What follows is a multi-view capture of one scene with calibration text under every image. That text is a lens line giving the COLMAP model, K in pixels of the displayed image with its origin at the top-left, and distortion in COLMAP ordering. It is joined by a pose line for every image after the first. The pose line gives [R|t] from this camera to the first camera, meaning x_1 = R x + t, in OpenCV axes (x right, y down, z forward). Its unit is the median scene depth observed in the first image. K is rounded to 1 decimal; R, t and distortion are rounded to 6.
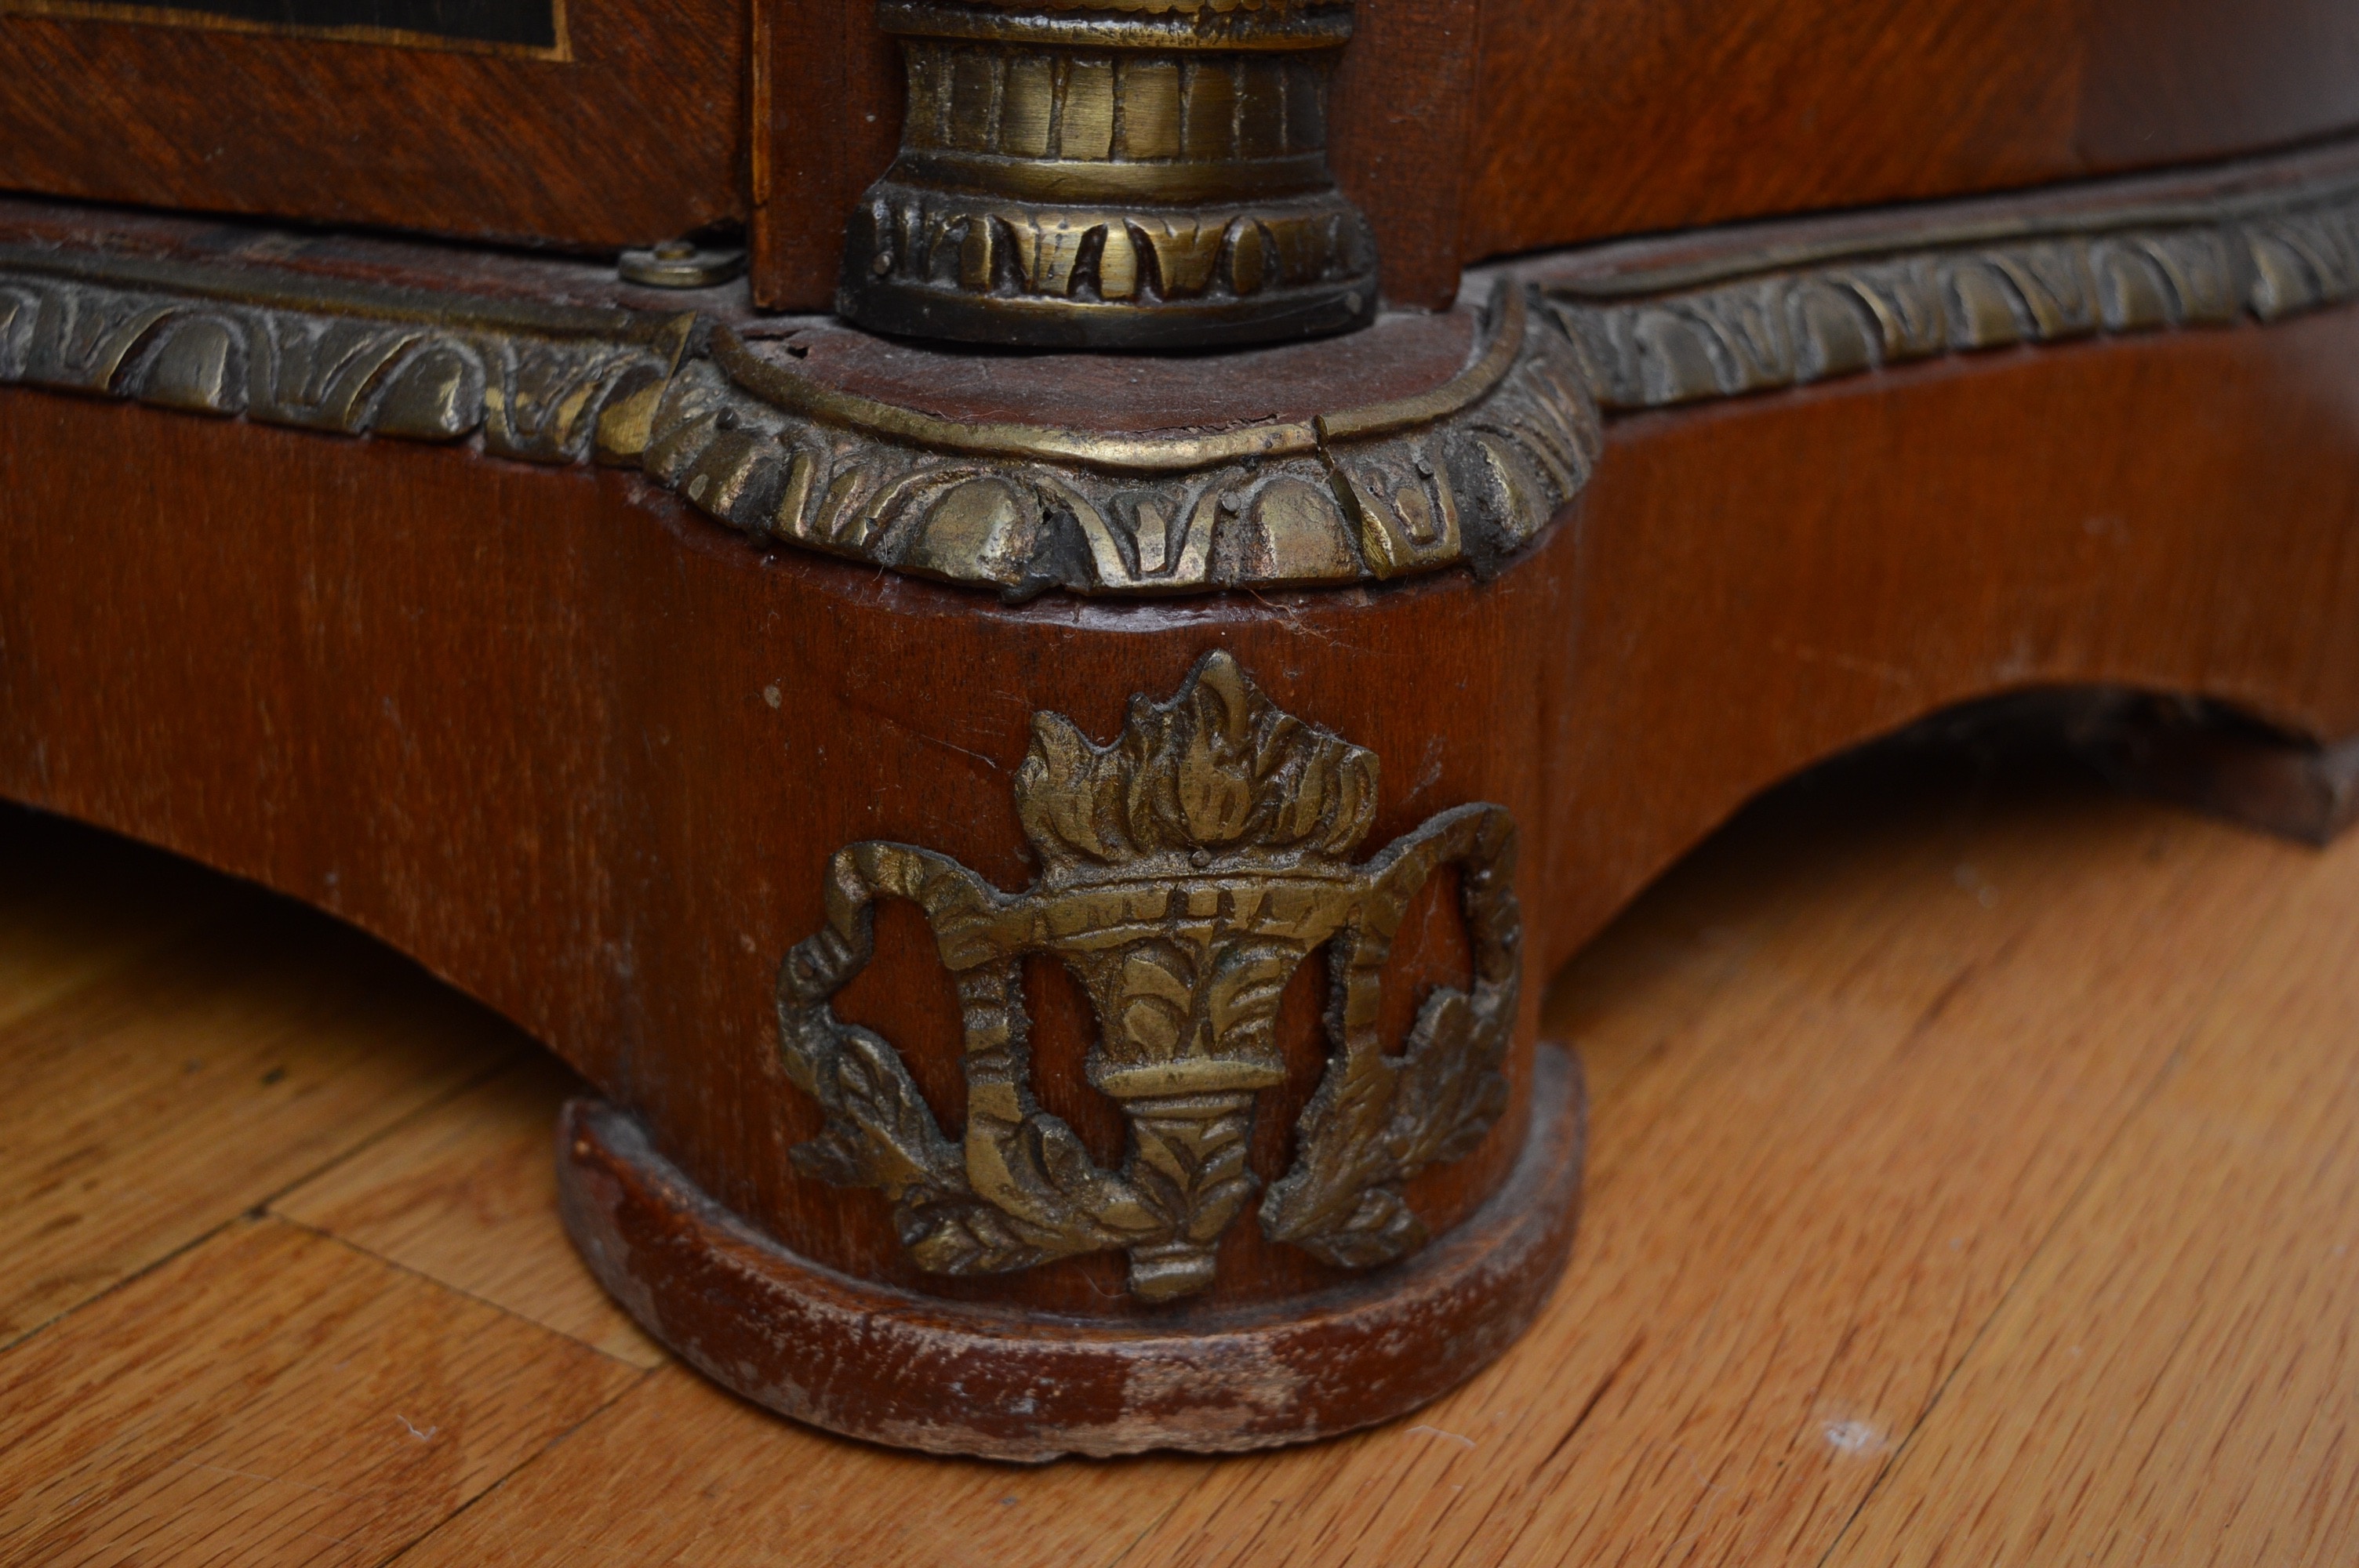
lens RADIAL K [[3234.4, 0, 1166.6], [0, 3234.4, 797.4], [0, 0, 1]] dist [-0.034565, 0.000000]
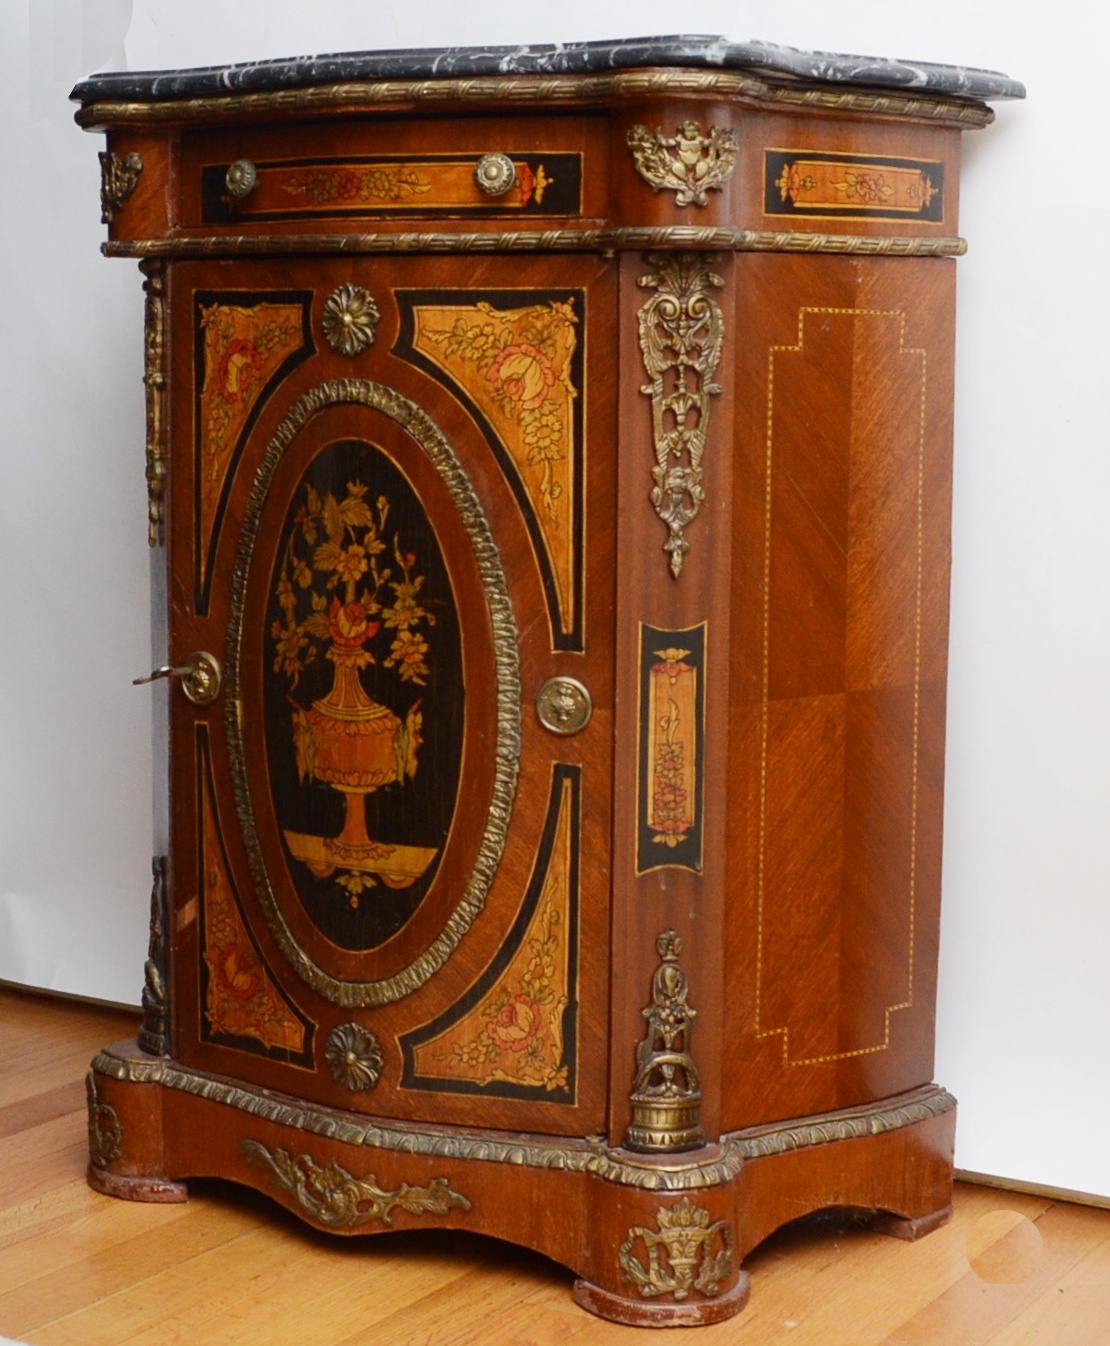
lens RADIAL K [[2559.1, 0, 476.0], [0, 2559.1, 603.1], [0, 0, 1]] dist [-0.088355, 0.000000]
pose [[0.999050, -0.029285, -0.032285, -0.201457], [0.018146, 0.952878, -0.302809, 0.355257], [0.039631, 0.301935, 0.952504, -4.250387]]
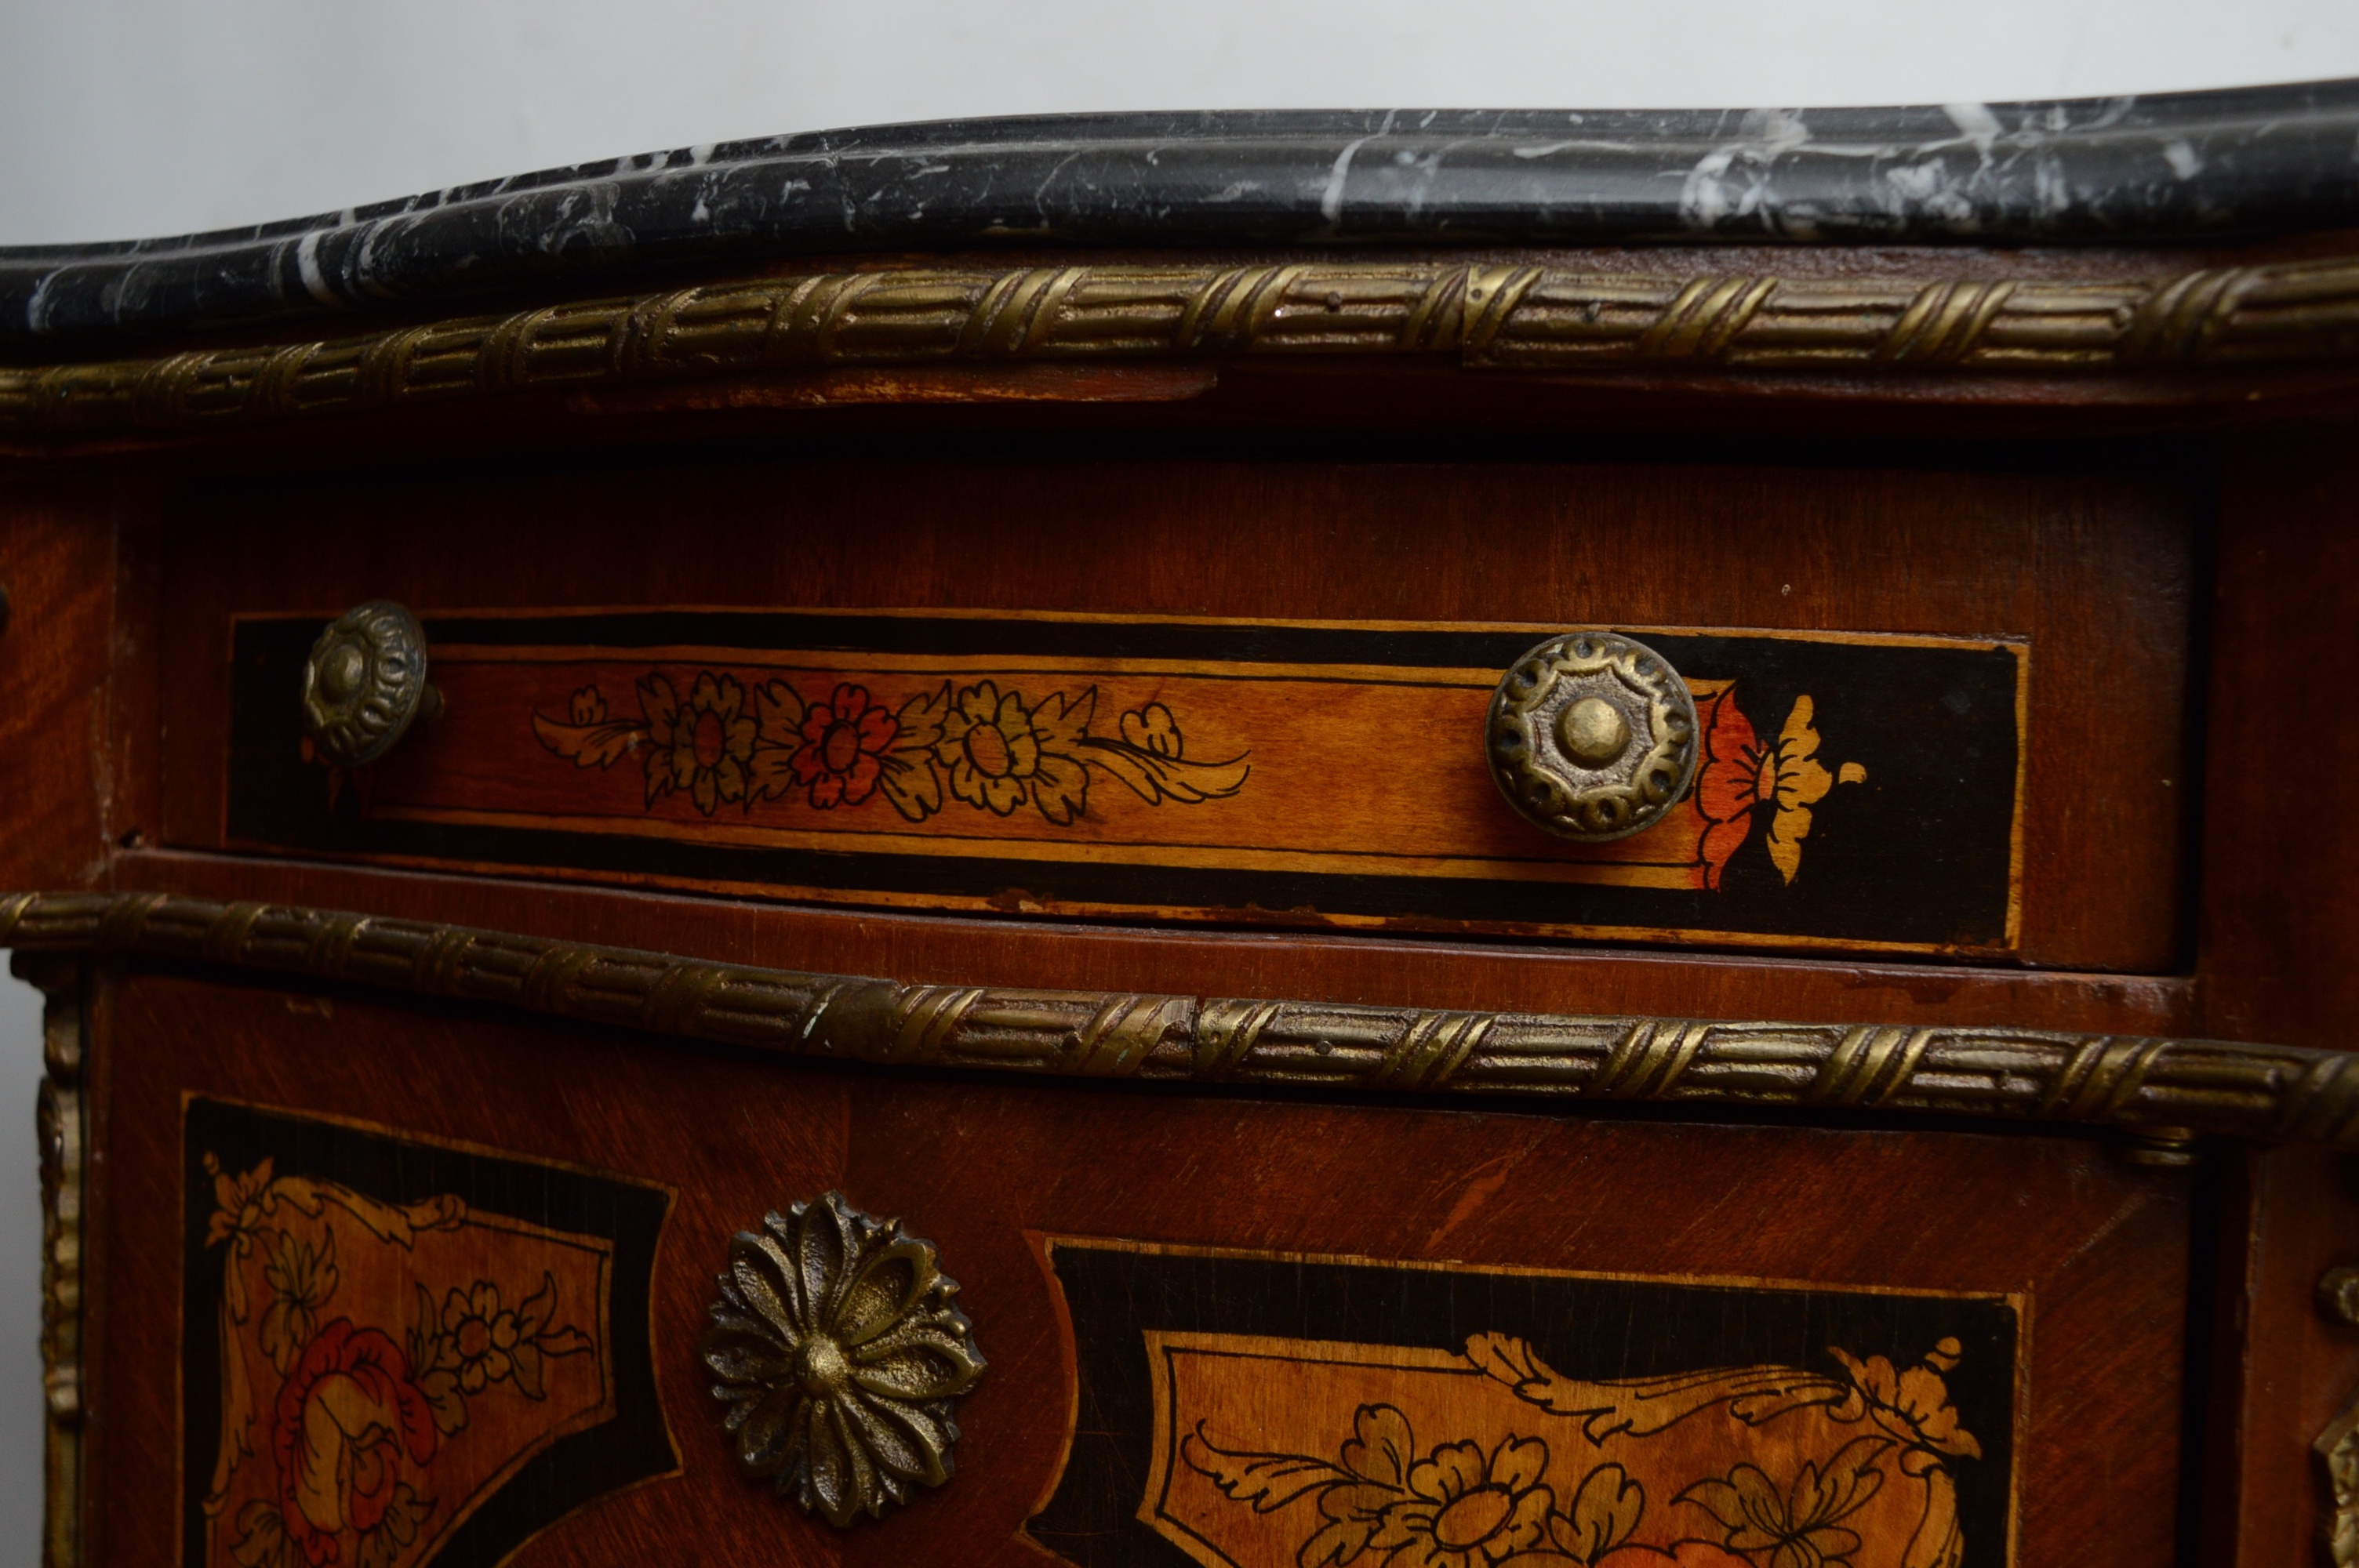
lens RADIAL K [[2495.5, 0, 1184.8], [0, 2495.5, 788.0], [0, 0, 1]] dist [-0.074280, 0.000000]
pose [[0.991170, -0.009288, 0.132274, -0.599500], [0.058751, 0.925047, -0.375281, -1.590501], [-0.118874, 0.379738, 0.917425, -0.596783]]
